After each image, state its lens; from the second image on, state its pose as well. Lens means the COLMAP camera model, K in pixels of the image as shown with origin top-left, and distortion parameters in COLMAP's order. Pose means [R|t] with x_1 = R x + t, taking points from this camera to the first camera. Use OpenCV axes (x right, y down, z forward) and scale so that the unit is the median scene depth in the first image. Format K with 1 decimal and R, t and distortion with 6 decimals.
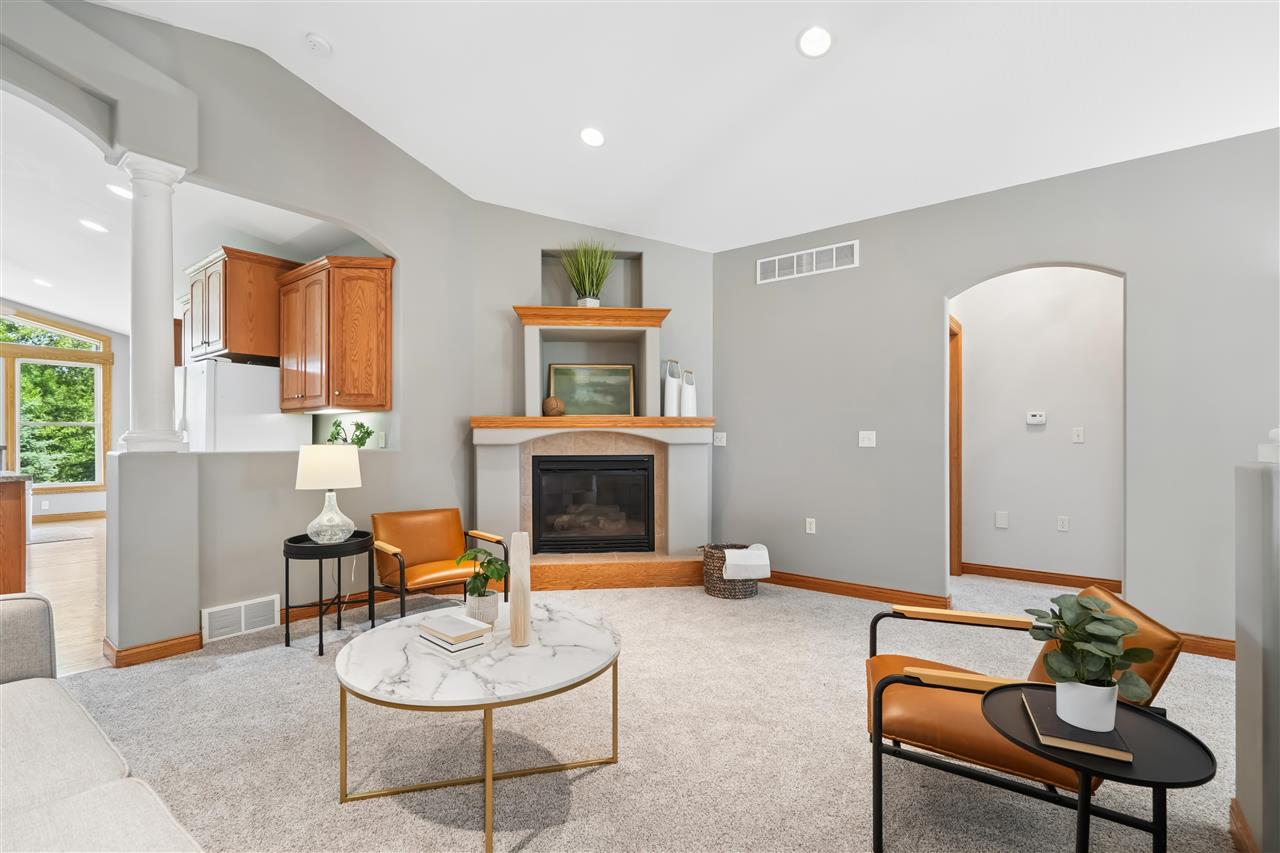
lens RADIAL K [[579.3, 0, 645.0], [0, 579.3, 443.2], [0, 0, 1]] dist [-0.009647, 0.003301]
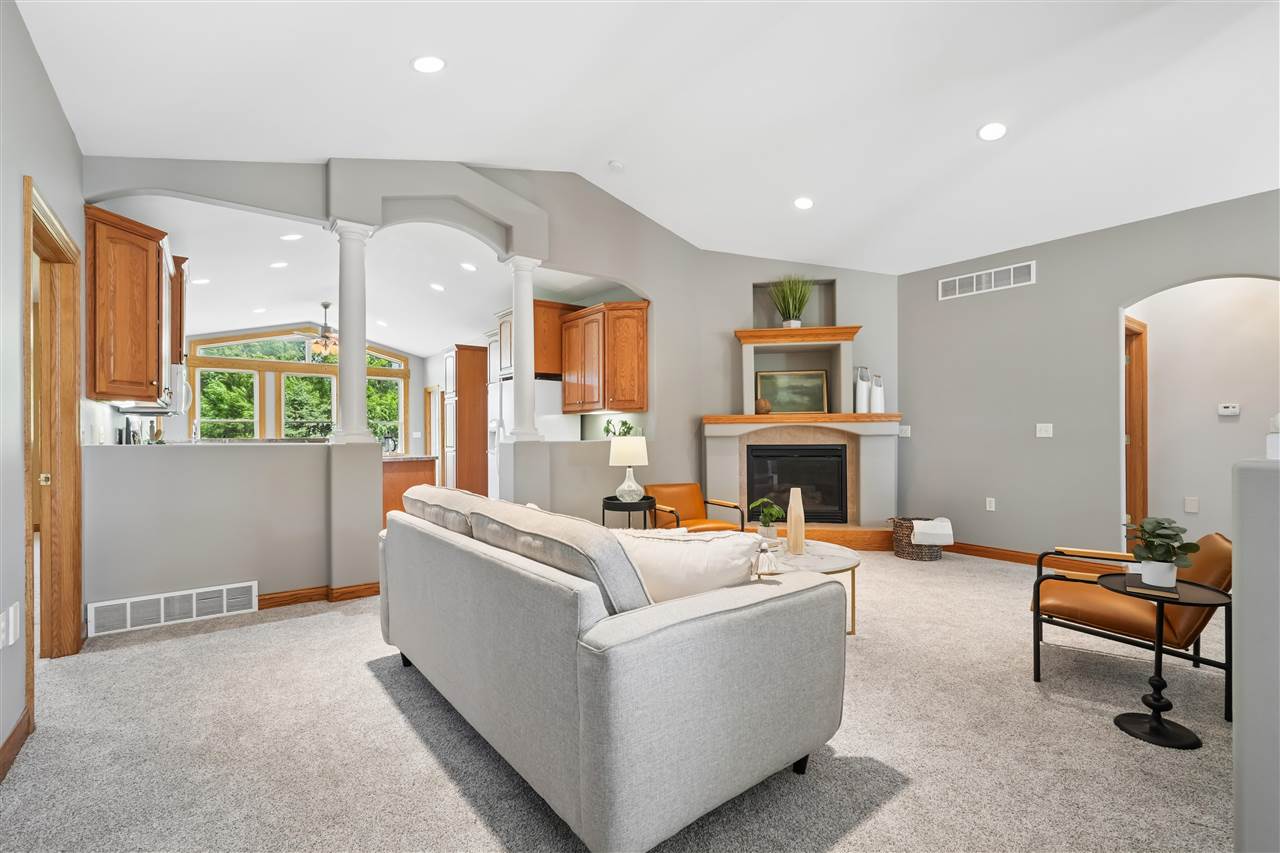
lens RADIAL K [[579.3, 0, 638.3], [0, 579.3, 434.8], [0, 0, 1]] dist [-0.009647, 0.003301]
pose [[0.964429, -0.003590, -0.264316, -0.094618], [0.003154, 0.999993, -0.002073, 0.001282], [0.264322, 0.001165, 0.964434, -0.326486]]
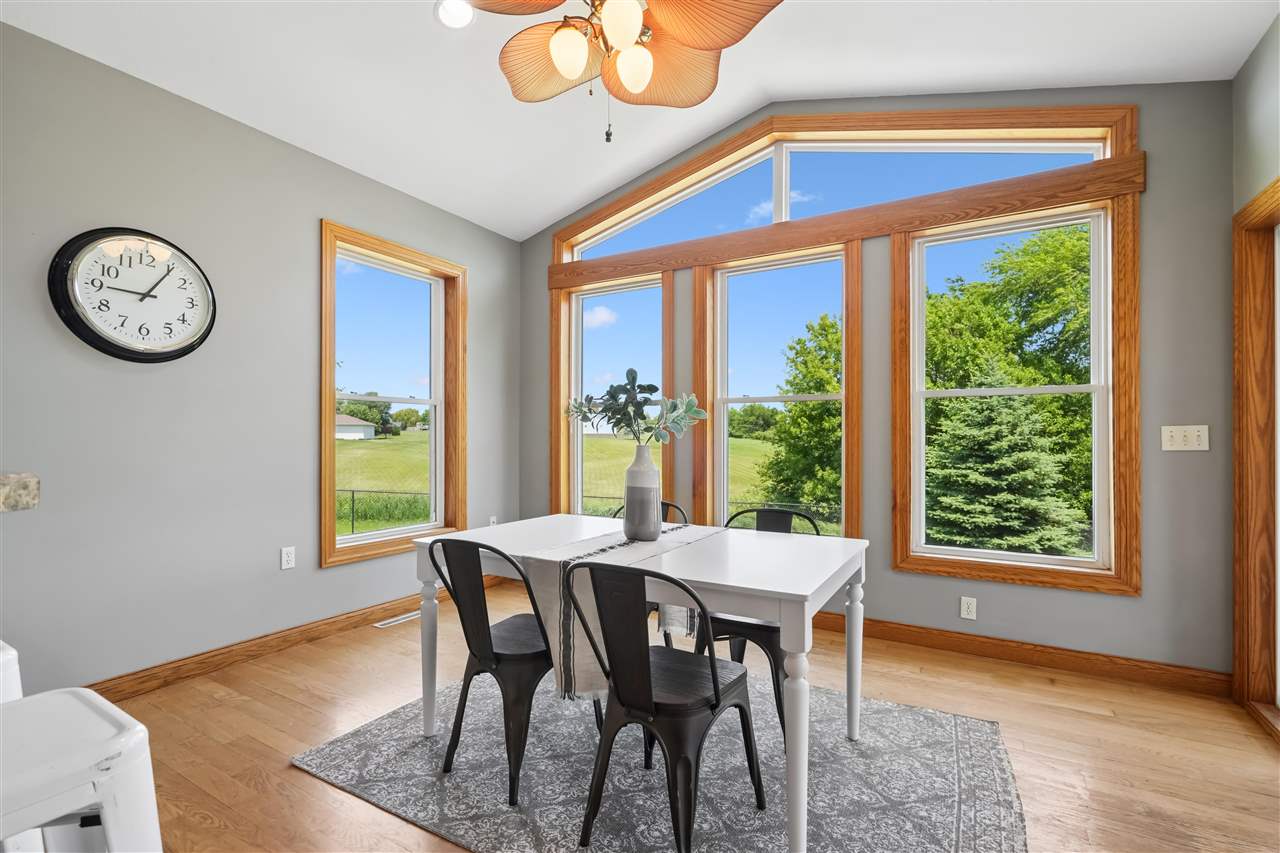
lens RADIAL K [[579.3, 0, 638.1], [0, 579.3, 440.2], [0, 0, 1]] dist [-0.009647, 0.003301]
pose [[0.117513, 0.002827, -0.993067, -1.271112], [-0.002458, 0.999994, 0.002556, -0.003233], [0.993068, 0.002141, 0.117519, 1.360646]]
